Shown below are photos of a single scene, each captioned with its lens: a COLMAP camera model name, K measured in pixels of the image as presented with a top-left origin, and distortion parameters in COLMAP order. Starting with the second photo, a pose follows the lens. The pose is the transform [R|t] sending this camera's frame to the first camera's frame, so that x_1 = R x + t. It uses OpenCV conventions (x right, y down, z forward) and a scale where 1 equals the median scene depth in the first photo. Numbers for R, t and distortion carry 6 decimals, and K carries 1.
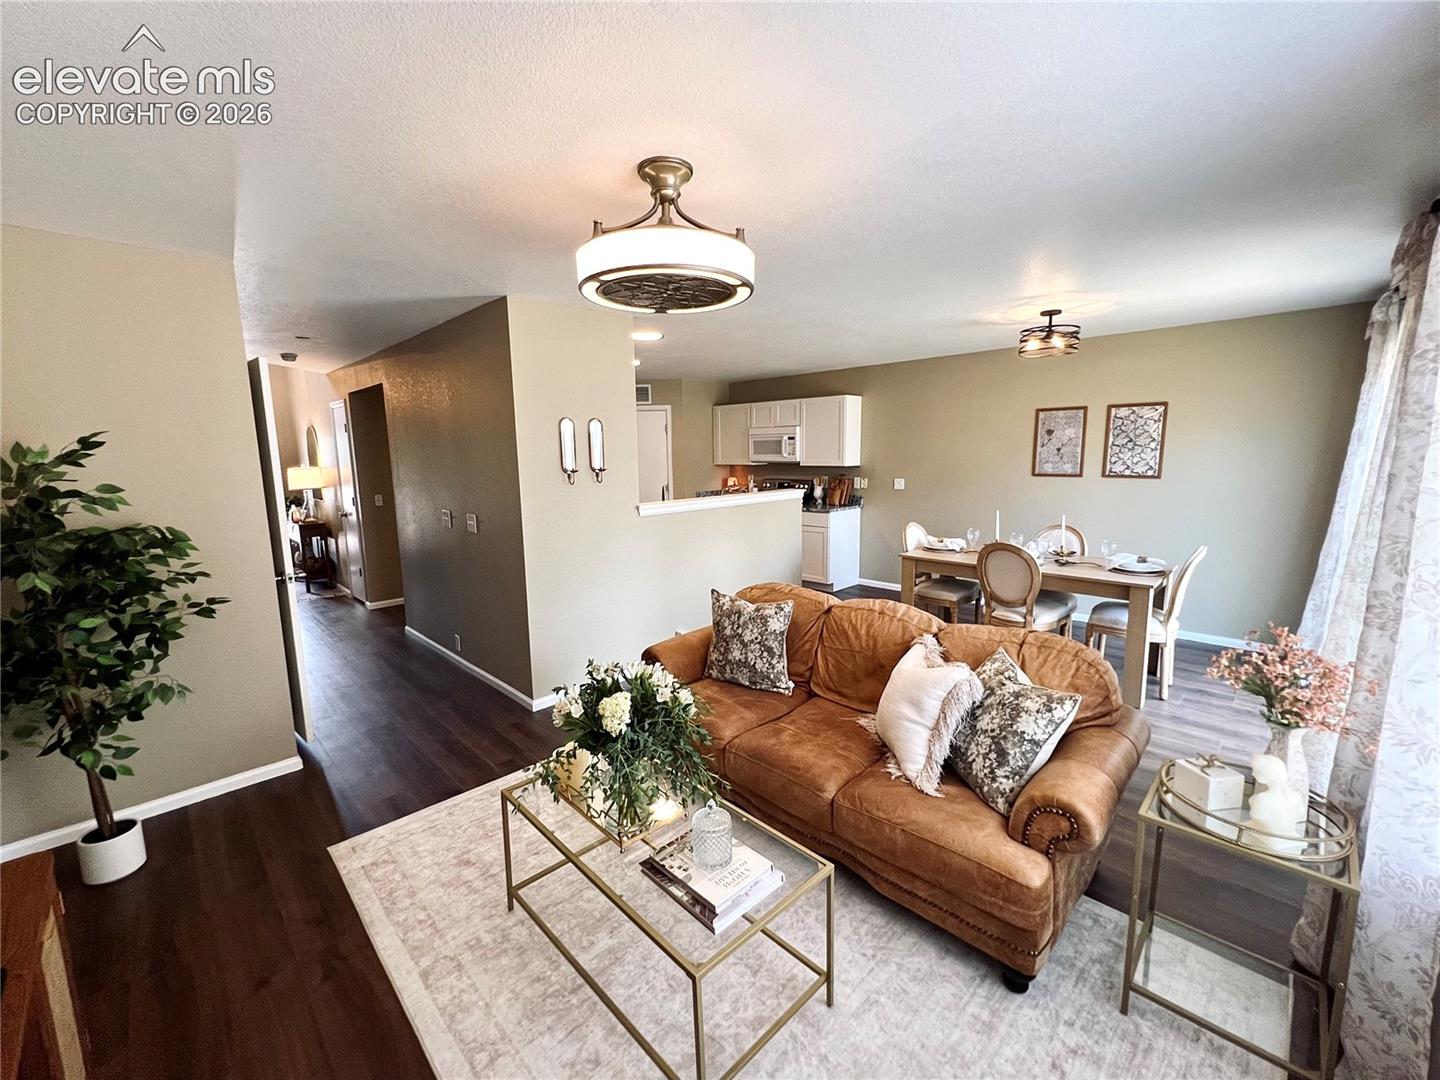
lens RADIAL K [[577.7, 0, 707.5], [0, 577.7, 535.2], [0, 0, 1]] dist [0.000202, 0.000013]
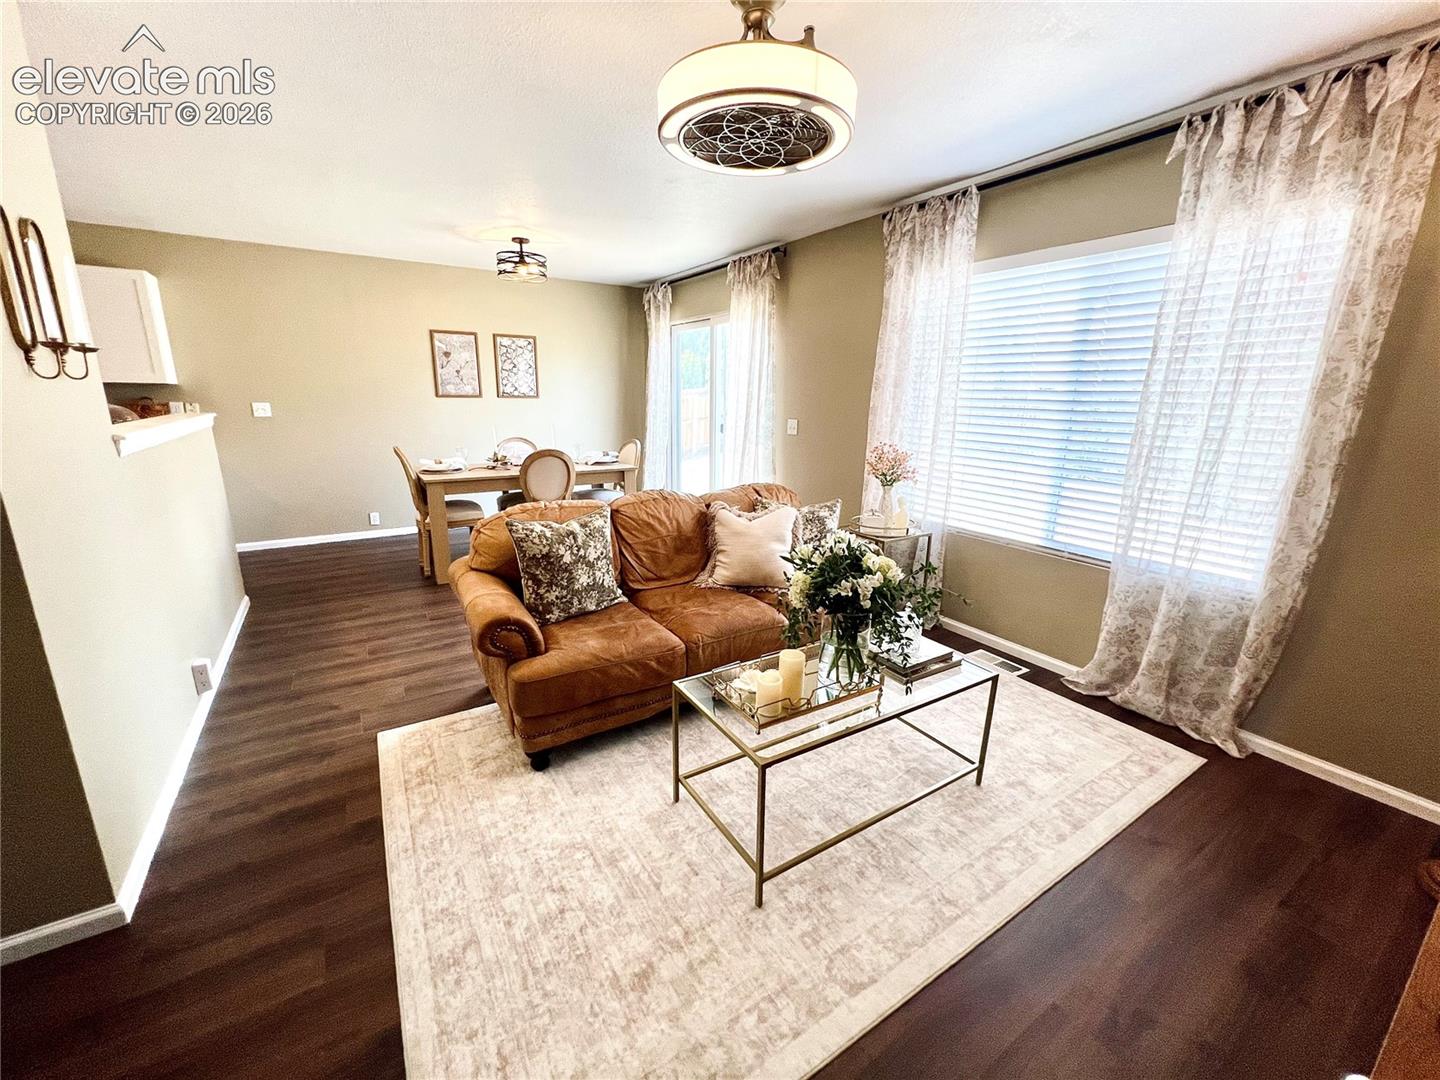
lens RADIAL K [[577.7, 0, 707.5], [0, 577.7, 535.2], [0, 0, 1]] dist [0.000202, 0.000013]
pose [[0.219147, -0.215268, 0.951648, -0.715239], [0.123087, 0.973664, 0.191904, -0.002514], [-0.967897, 0.075081, 0.239872, 0.603325]]
